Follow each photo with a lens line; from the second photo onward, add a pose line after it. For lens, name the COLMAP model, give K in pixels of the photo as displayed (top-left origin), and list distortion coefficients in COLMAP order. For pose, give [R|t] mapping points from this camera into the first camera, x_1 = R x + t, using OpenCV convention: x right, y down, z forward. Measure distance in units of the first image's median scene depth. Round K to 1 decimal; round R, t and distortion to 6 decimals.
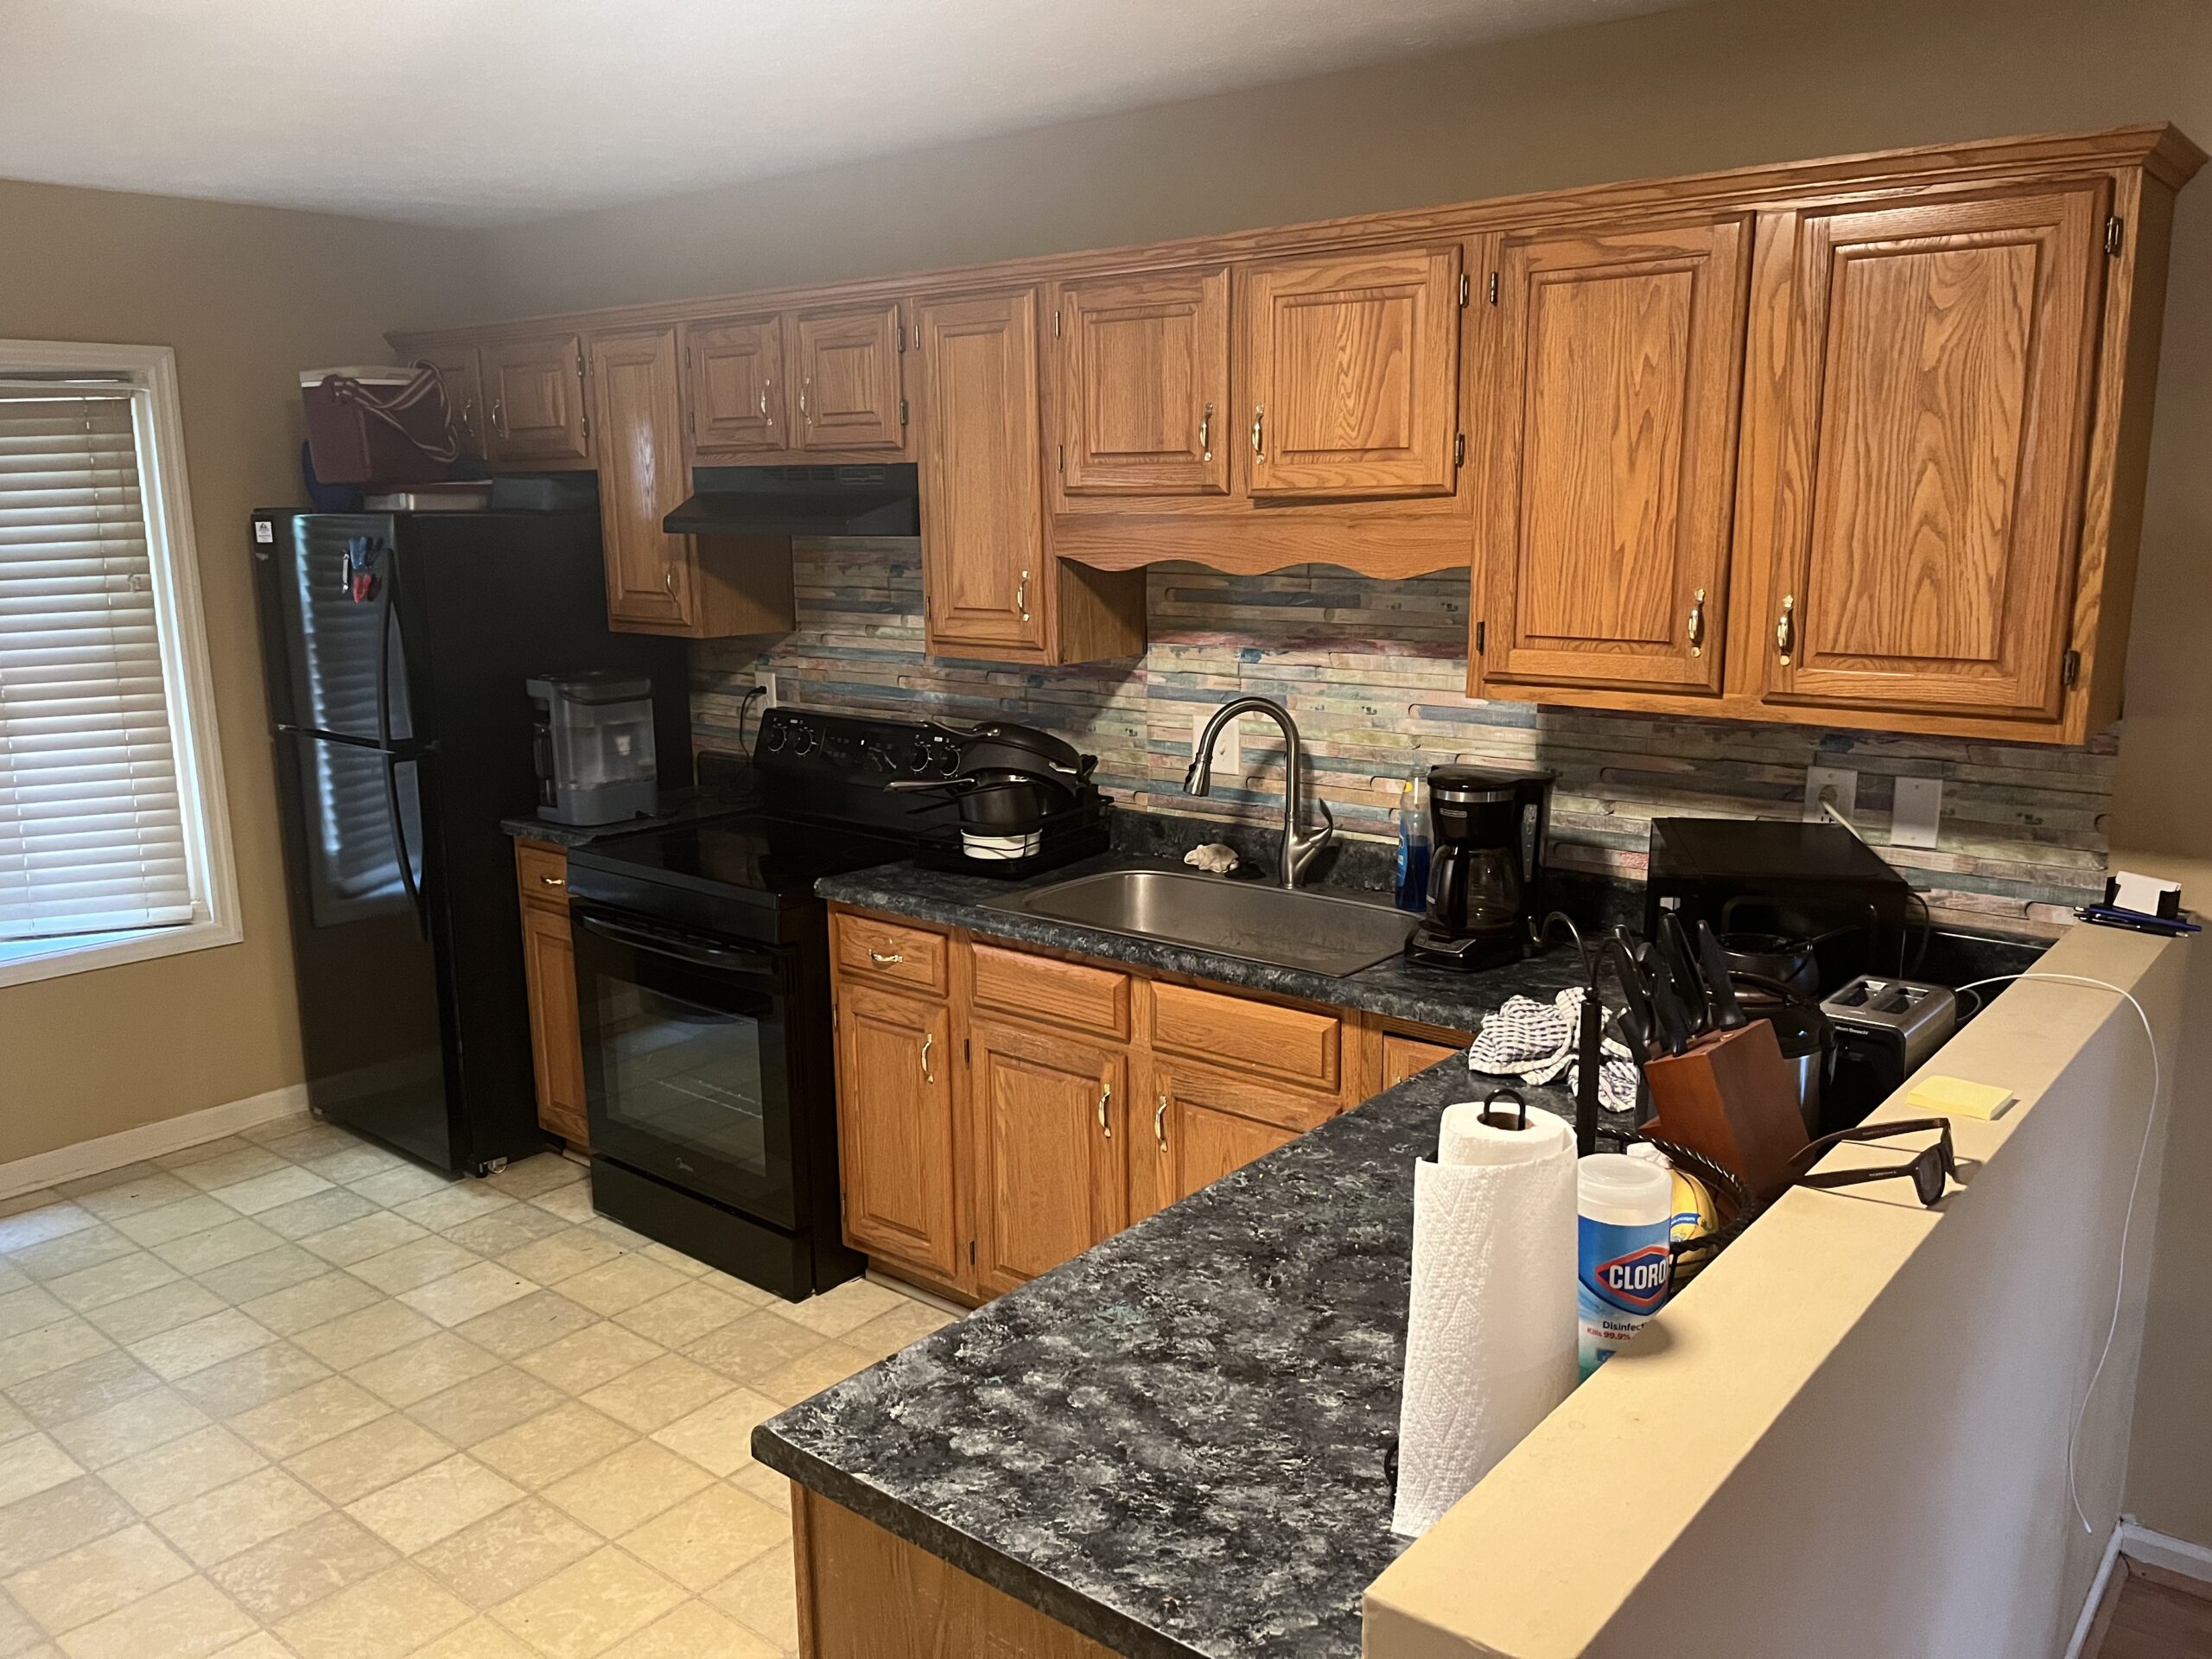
lens RADIAL K [[1680.0, 0, 1106.0], [0, 1680.0, 829.5], [0, 0, 1]] dist [0.000421, -0.007800]
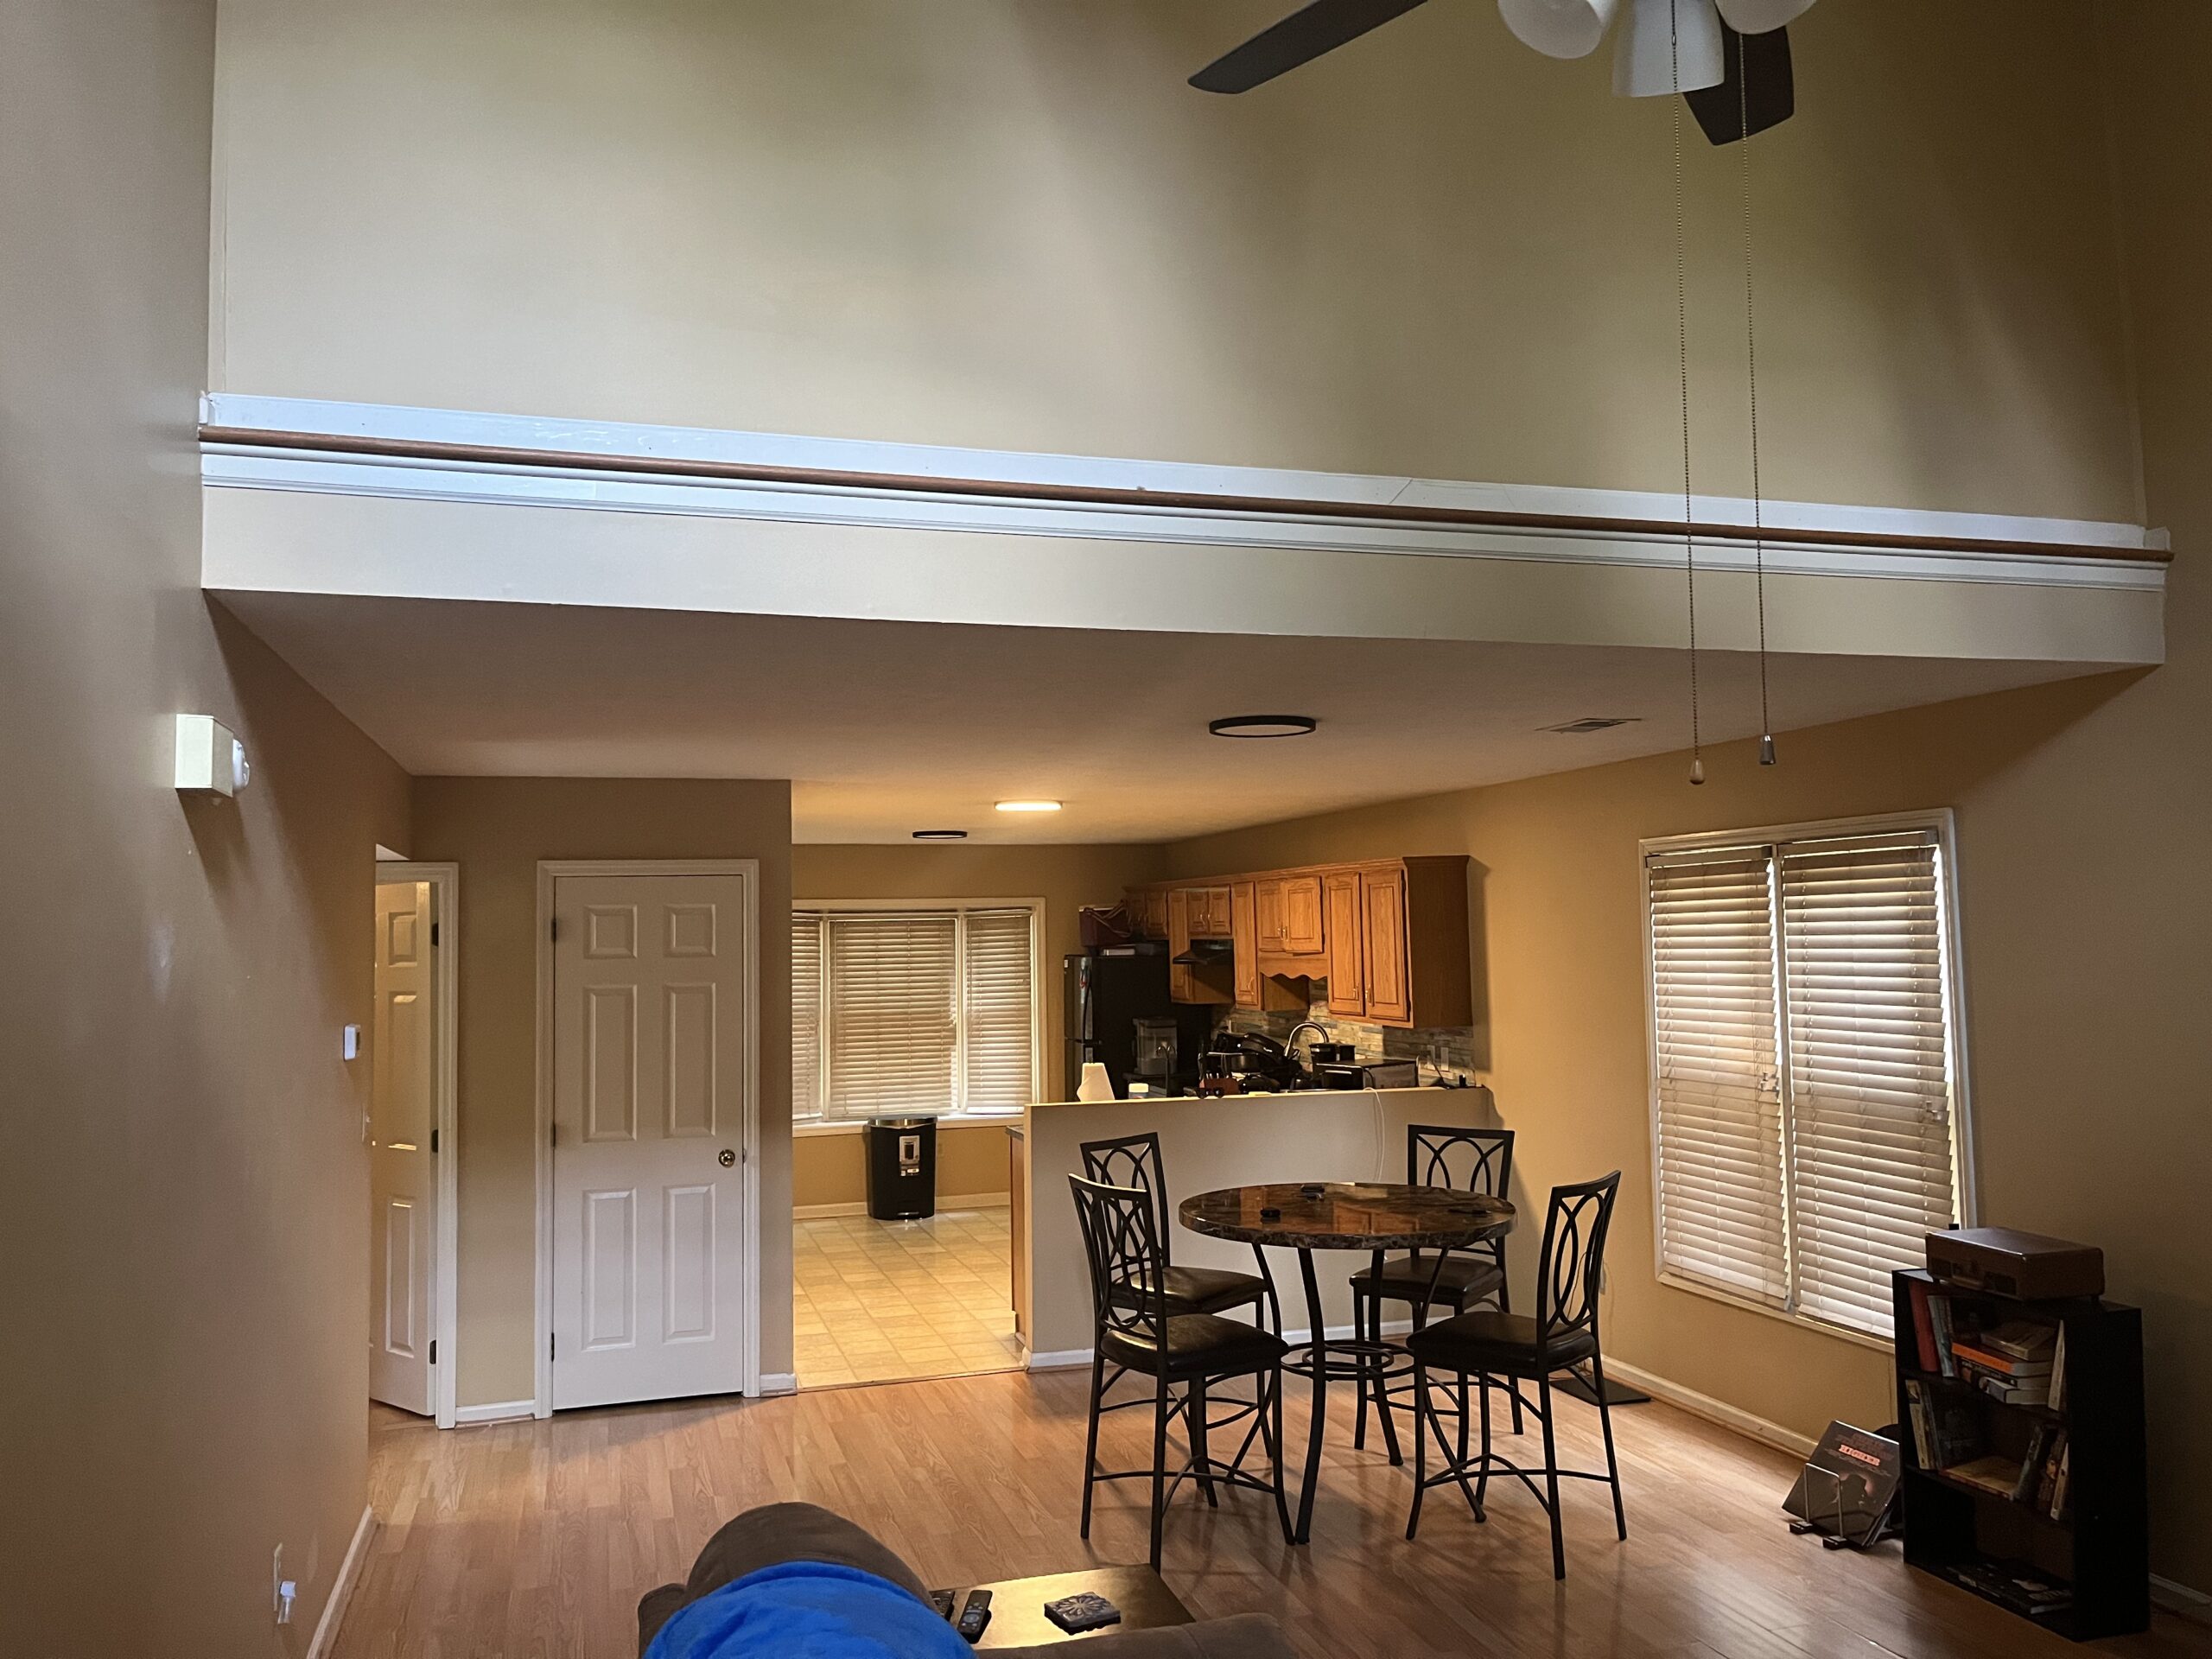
lens RADIAL K [[1680.0, 0, 1106.0], [0, 1680.0, 829.5], [0, 0, 1]] dist [0.000421, -0.007800]
pose [[0.819068, -0.046531, -0.571807, 1.147221], [-0.095452, 0.971760, -0.215804, 0.196567], [0.565700, 0.231338, 0.791496, -1.192935]]
